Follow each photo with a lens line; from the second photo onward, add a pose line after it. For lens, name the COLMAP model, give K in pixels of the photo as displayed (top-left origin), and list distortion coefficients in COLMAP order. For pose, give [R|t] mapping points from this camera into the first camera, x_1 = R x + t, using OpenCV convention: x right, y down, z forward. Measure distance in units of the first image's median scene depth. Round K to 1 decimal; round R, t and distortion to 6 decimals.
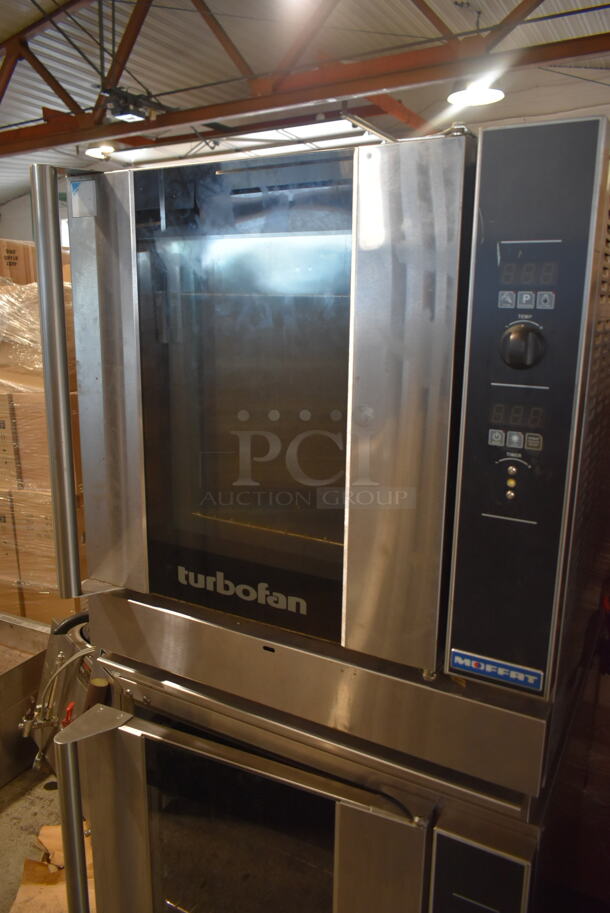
lens RADIAL K [[709.6, 0, 299.4], [0, 709.6, 453.1], [0, 0, 1]] dist [-0.019372, 0.010071]
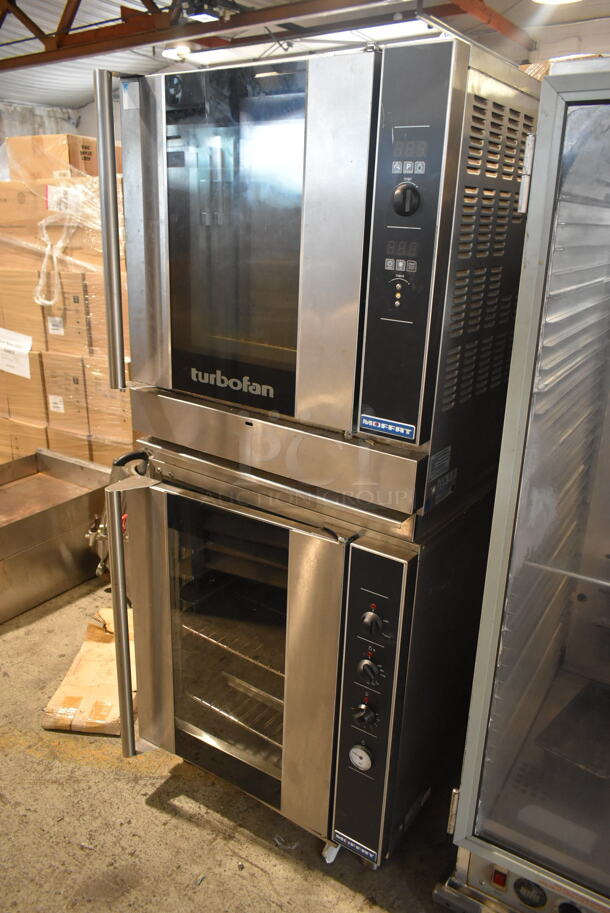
lens RADIAL K [[709.6, 0, 298.7], [0, 709.6, 454.0], [0, 0, 1]] dist [-0.019372, 0.010071]
pose [[0.993939, 0.057726, -0.093557, 0.205262], [-0.046708, 0.992155, 0.115958, 0.173102], [0.099517, -0.110886, 0.988838, -0.443946]]
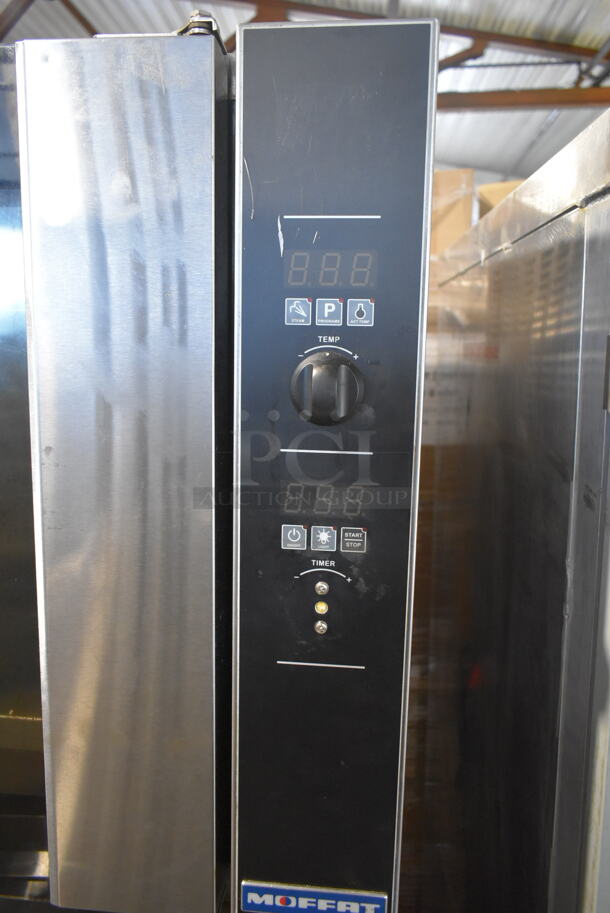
lens RADIAL K [[709.6, 0, 297.2], [0, 709.6, 450.2], [0, 0, 1]] dist [-0.019372, 0.010071]
pose [[0.912378, -0.059806, 0.404955, 0.031642], [0.083217, 0.995711, -0.040438, -0.058669], [-0.400800, 0.070594, 0.913442, 0.358513]]
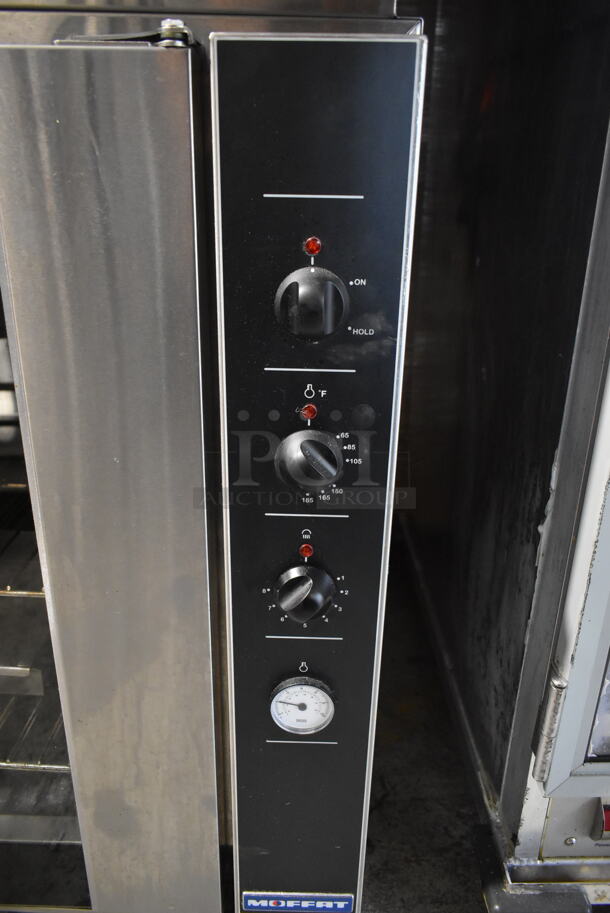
lens RADIAL K [[709.6, 0, 304.6], [0, 709.6, 452.5], [0, 0, 1]] dist [-0.019372, 0.010071]
pose [[0.891377, -0.170096, 0.420136, 0.016709], [0.087943, 0.974203, 0.207832, 0.676752], [-0.444649, -0.148309, 0.883341, 0.537705]]
